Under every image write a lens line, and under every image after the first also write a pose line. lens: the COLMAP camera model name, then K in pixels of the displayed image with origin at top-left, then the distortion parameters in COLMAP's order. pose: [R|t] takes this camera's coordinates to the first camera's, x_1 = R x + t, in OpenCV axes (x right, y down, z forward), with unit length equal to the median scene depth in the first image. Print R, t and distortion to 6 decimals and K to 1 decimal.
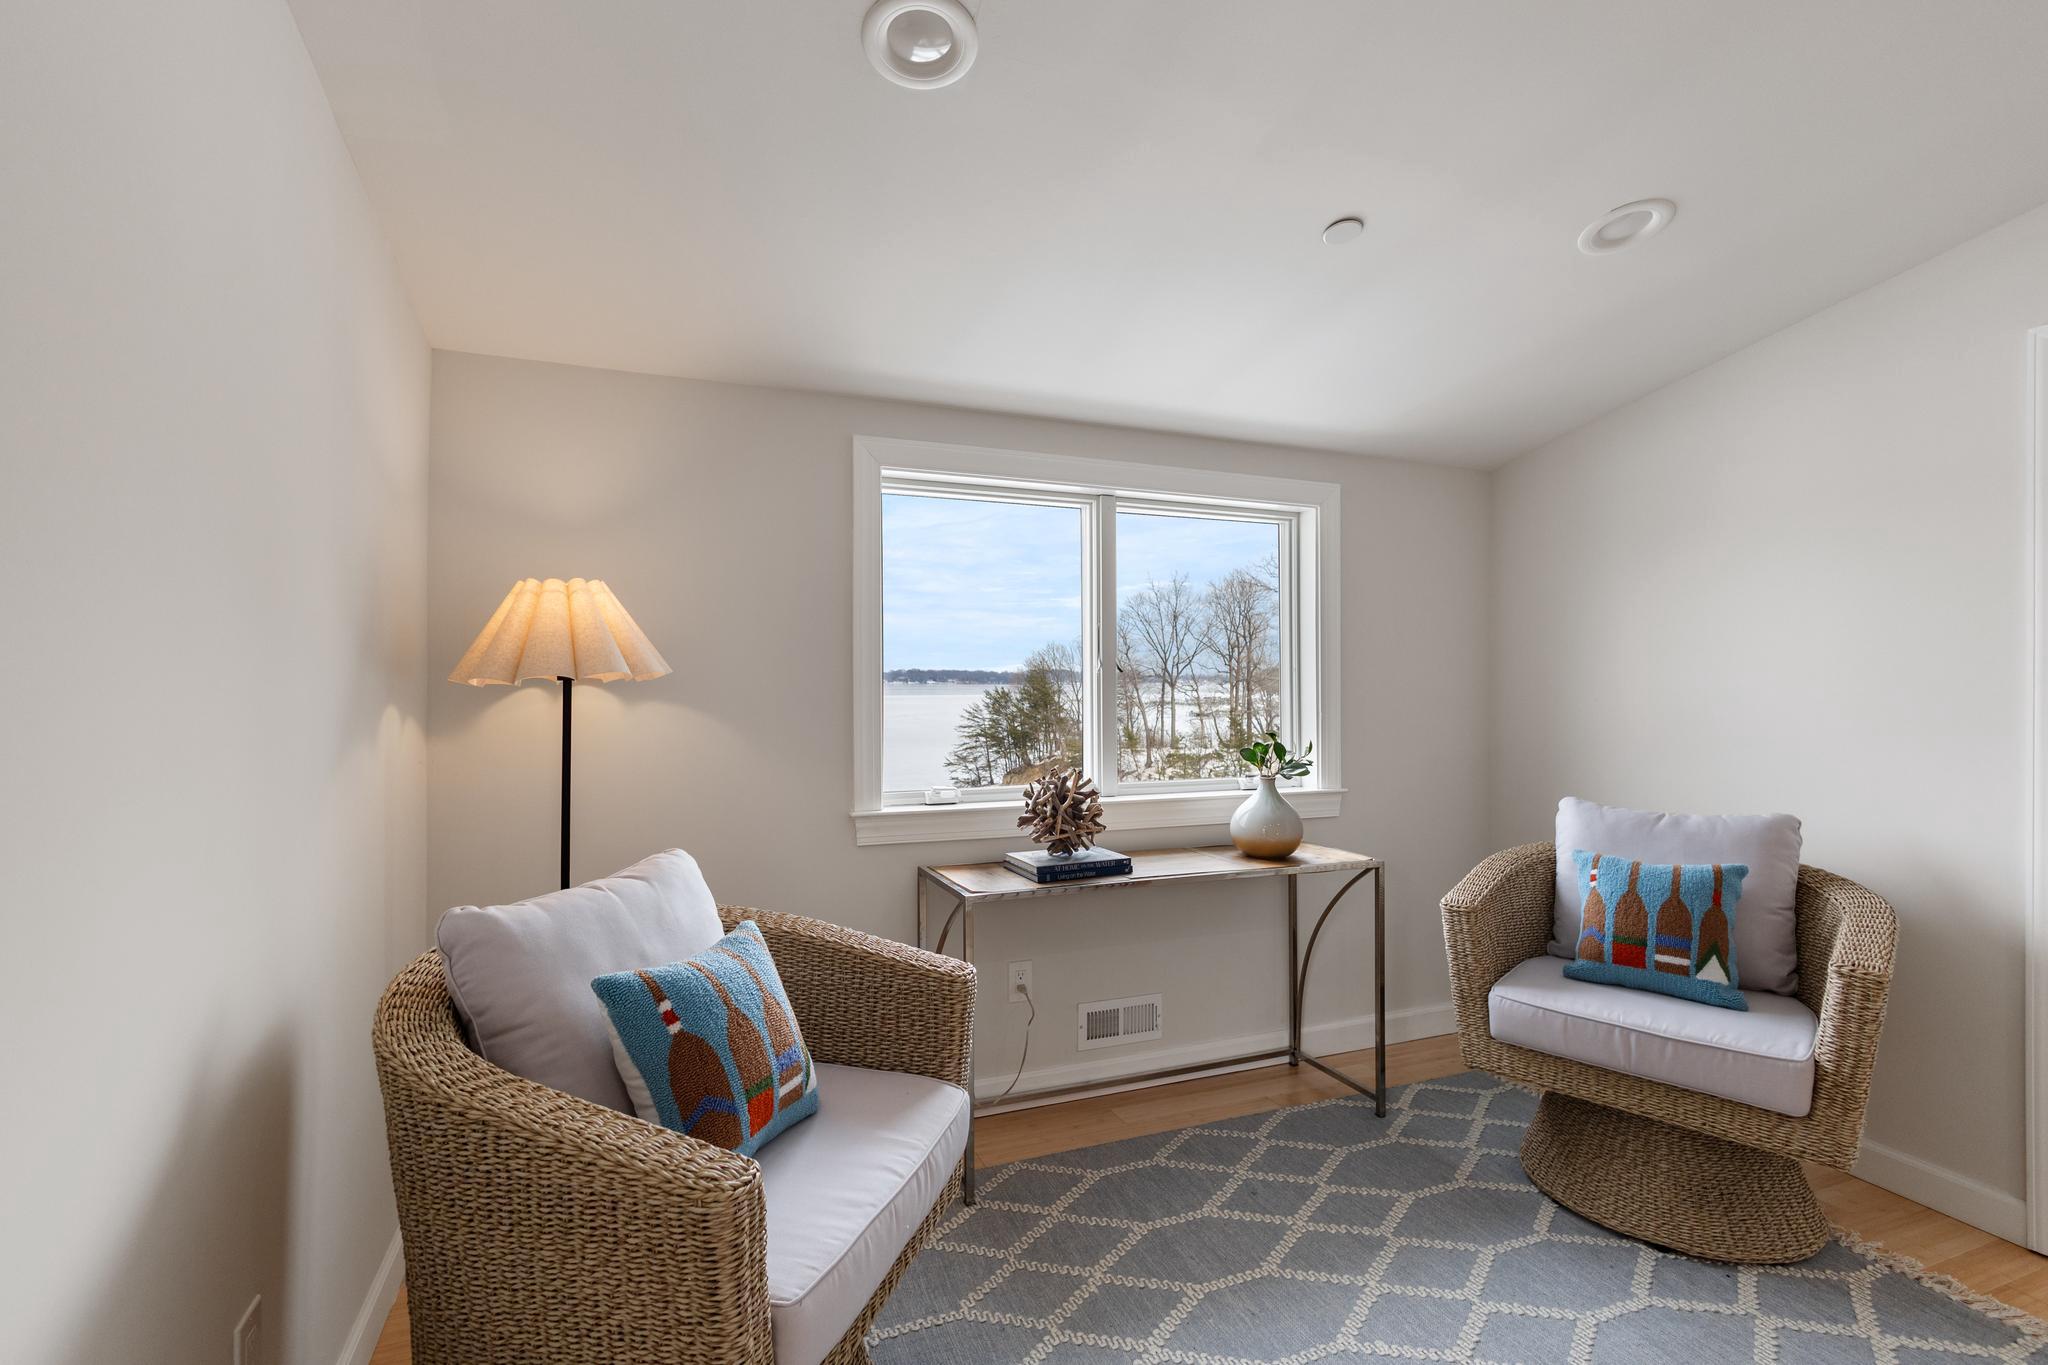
lens RADIAL K [[912.9, 0, 1039.1], [0, 912.9, 680.3], [0, 0, 1]] dist [0.002039, 0.001407]
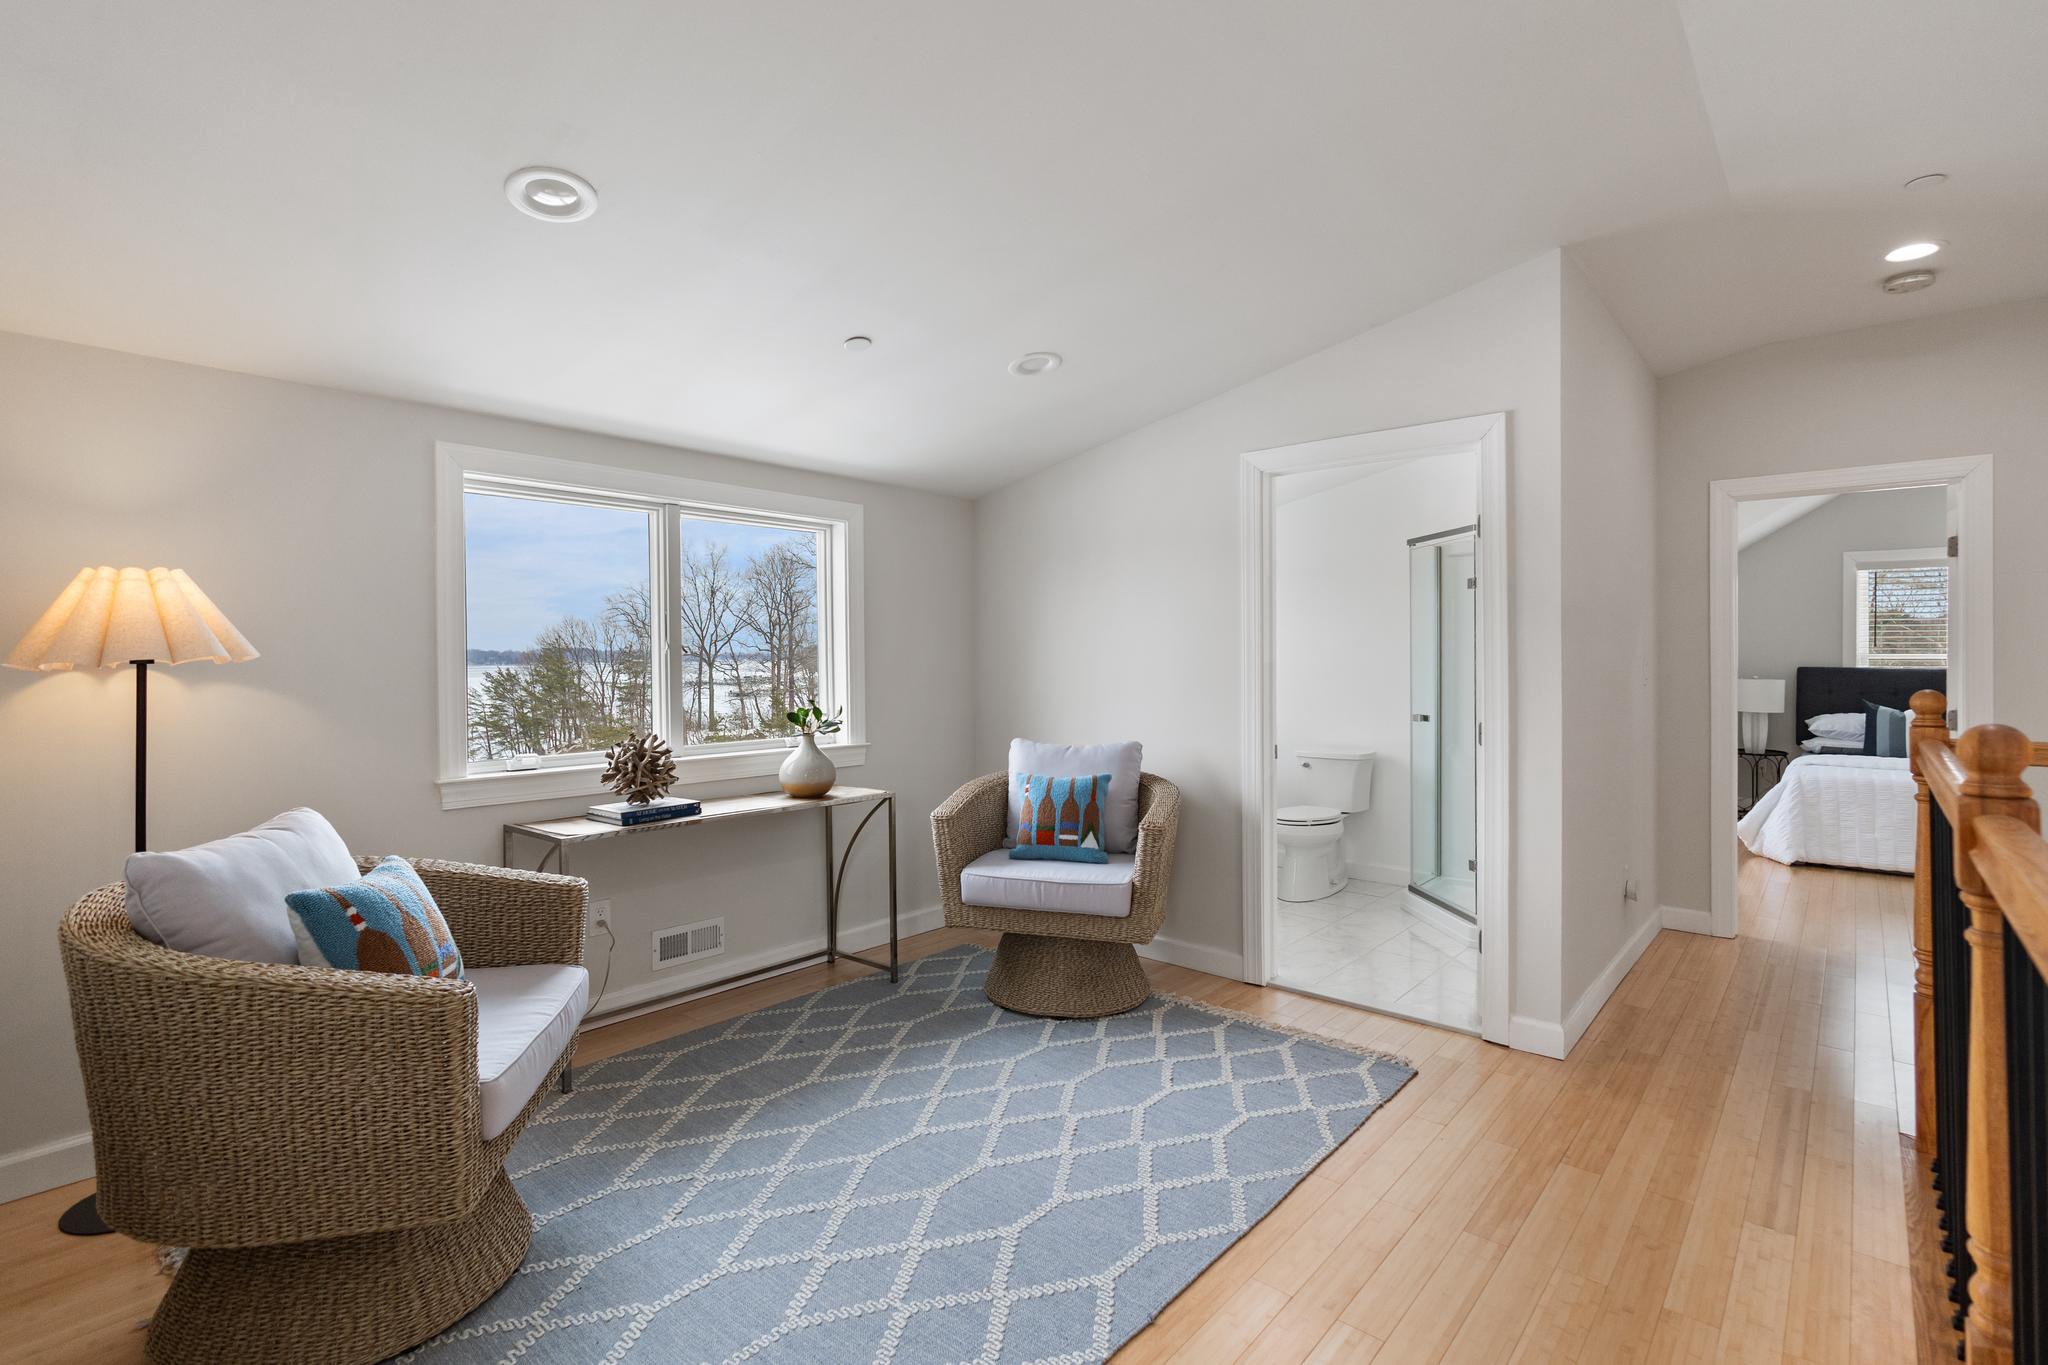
lens RADIAL K [[950.6, 0, 1021.4], [0, 950.6, 664.0], [0, 0, 1]] dist [-0.002306, 0.000171]
pose [[0.894209, -0.009554, 0.447548, -0.087370], [0.006957, 0.999948, 0.007447, -0.000668], [-0.447596, -0.003546, 0.894229, -0.361824]]
